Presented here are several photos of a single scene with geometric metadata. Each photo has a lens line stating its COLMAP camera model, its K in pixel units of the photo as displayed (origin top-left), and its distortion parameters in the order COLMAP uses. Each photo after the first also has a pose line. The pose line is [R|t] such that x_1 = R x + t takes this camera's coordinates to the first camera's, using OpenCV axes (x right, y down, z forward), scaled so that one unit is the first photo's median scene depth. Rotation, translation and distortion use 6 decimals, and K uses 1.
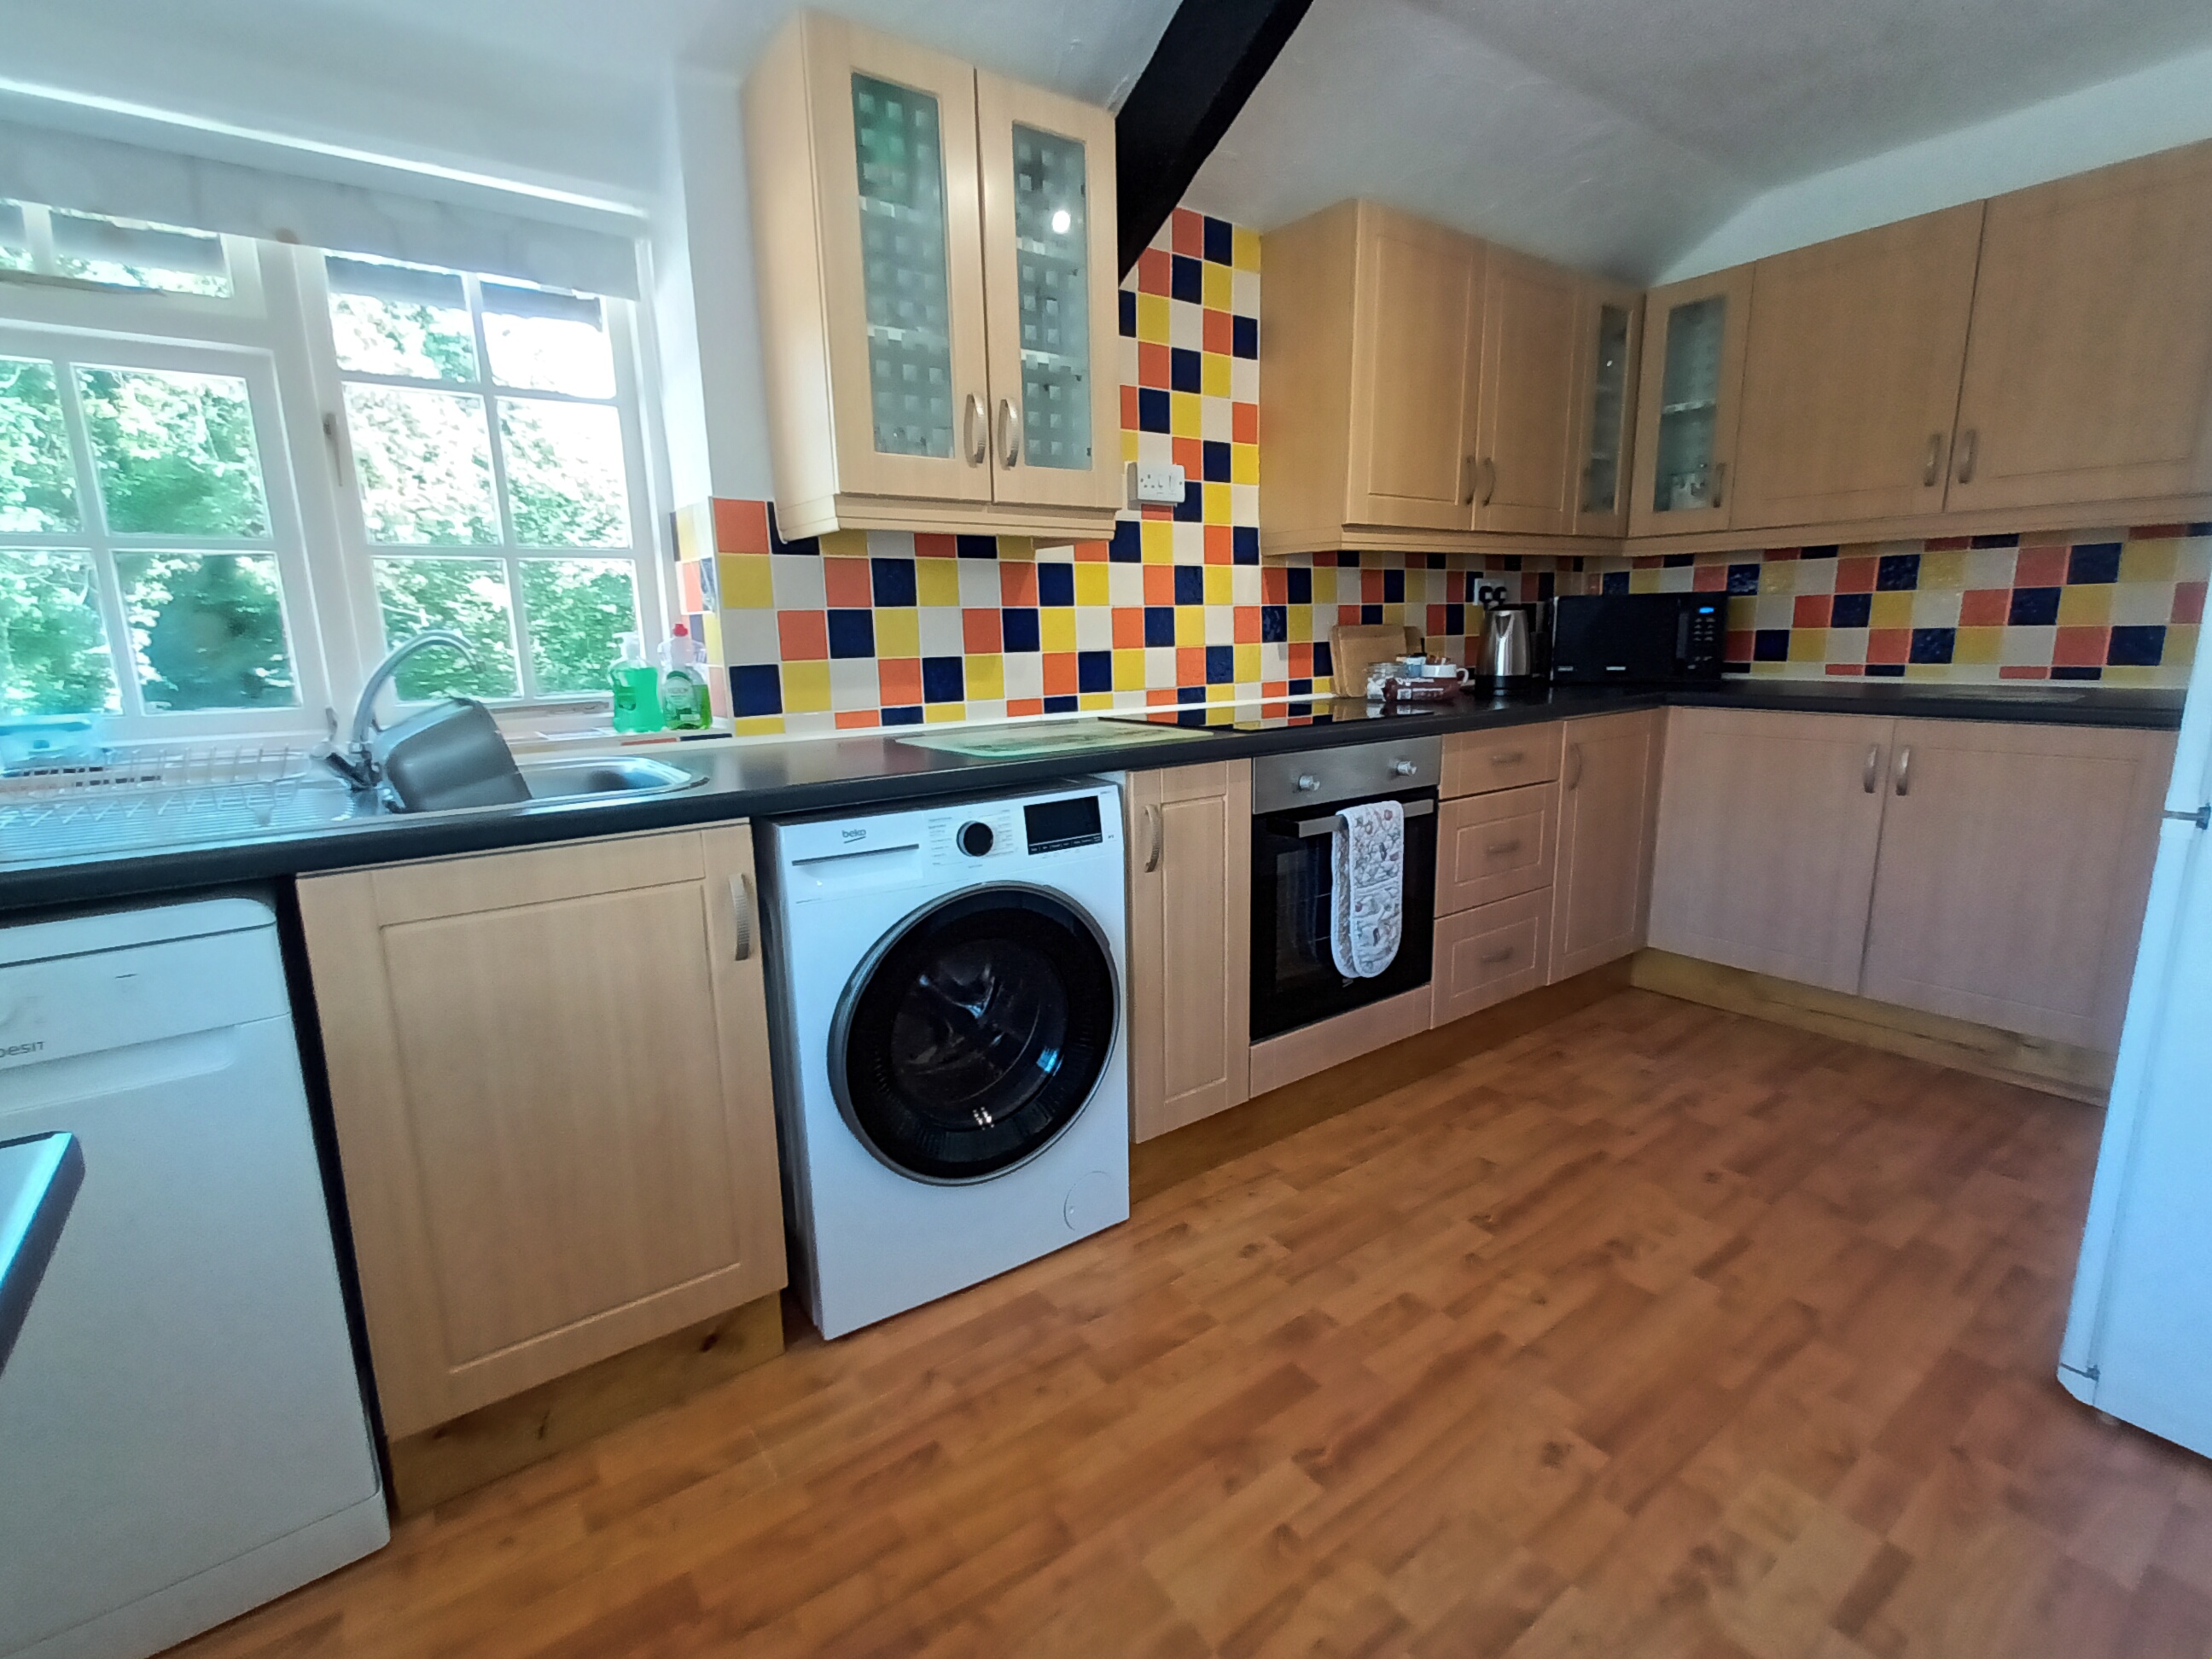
lens RADIAL K [[1031.6, 0, 1106.0], [0, 1031.6, 829.5], [0, 0, 1]] dist [-0.001511, -0.000098]
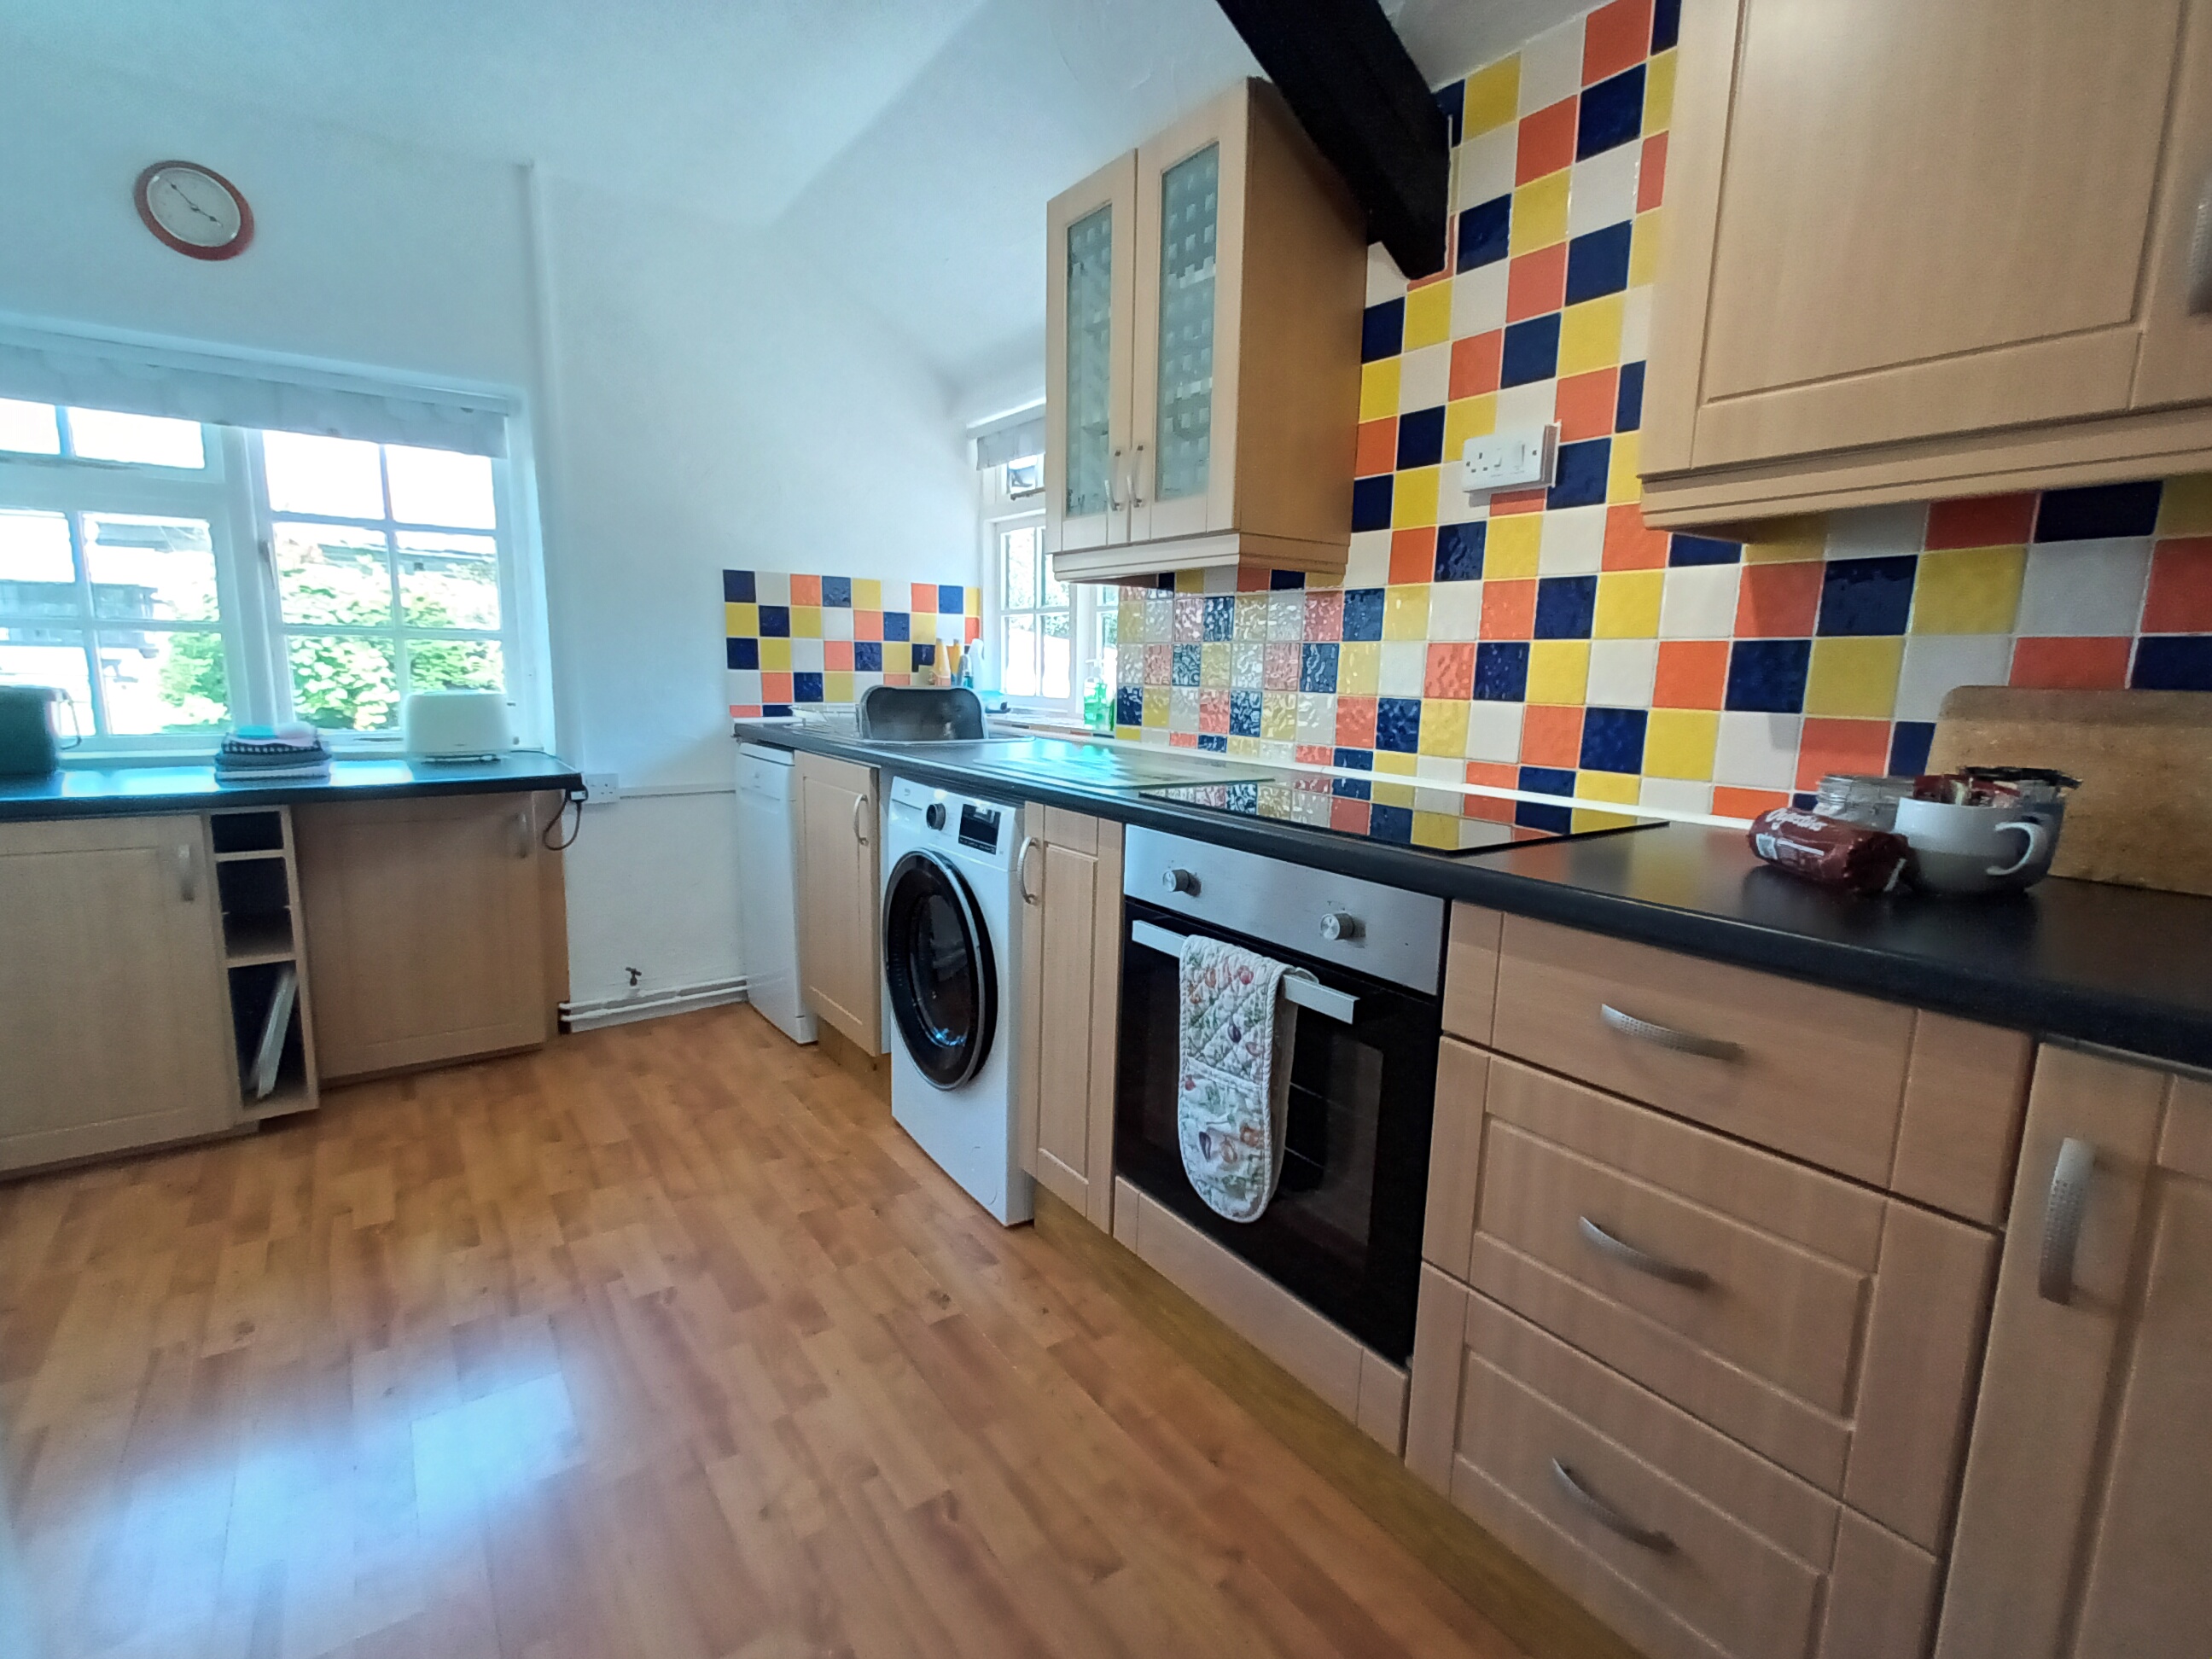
lens RADIAL K [[1031.6, 0, 1106.0], [0, 1031.6, 829.5], [0, 0, 1]] dist [-0.001511, -0.000098]
pose [[-0.013510, 0.177666, -0.983998, 0.878167], [-0.214814, 0.960594, 0.176390, -0.190906], [0.976561, 0.213760, 0.025188, 0.894574]]
